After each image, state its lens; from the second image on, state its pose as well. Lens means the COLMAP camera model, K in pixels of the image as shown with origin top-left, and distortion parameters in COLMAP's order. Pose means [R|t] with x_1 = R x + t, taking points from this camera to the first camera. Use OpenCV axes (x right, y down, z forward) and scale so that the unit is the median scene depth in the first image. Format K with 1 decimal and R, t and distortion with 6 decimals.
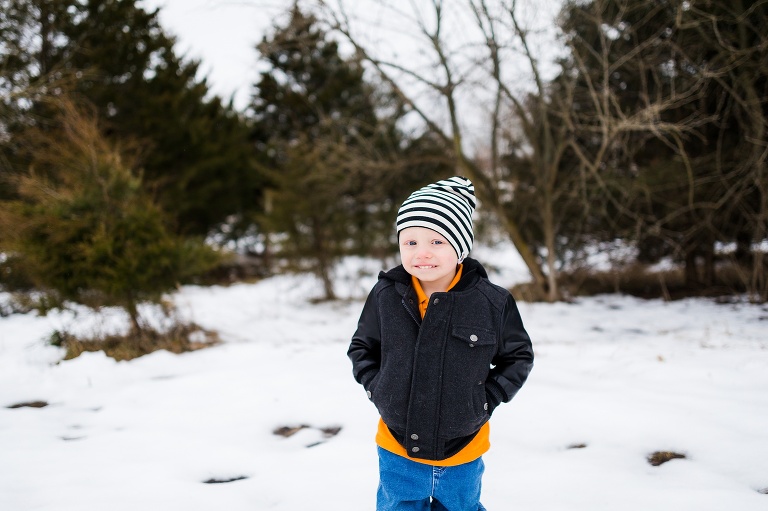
lens RADIAL K [[733.0, 0, 384.0], [0, 733.0, 255.5], [0, 0, 1]] dist [0.017465, 0.006683]
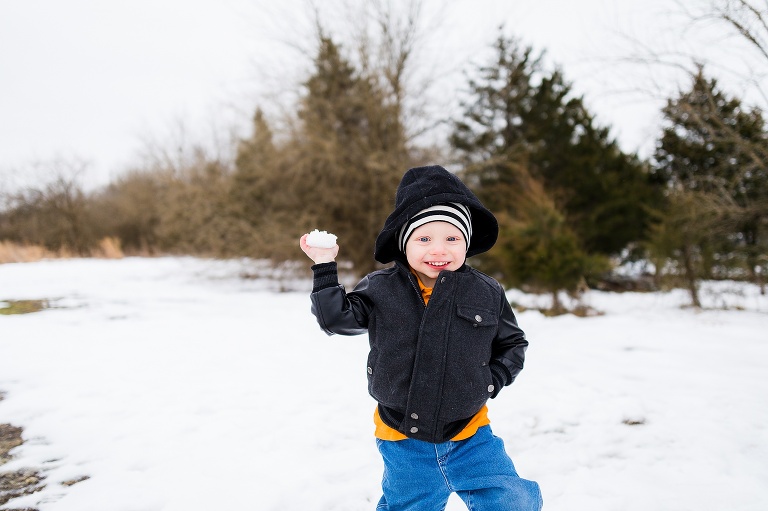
lens RADIAL K [[620.4, 0, 387.1], [0, 620.4, 254.6], [0, 0, 1]] dist [-0.000551, 0.002051]
pose [[0.828955, 0.054972, -0.556608, 0.082603], [-0.074092, 0.997181, -0.011861, 0.019506], [0.554386, 0.051072, 0.830691, -0.259990]]
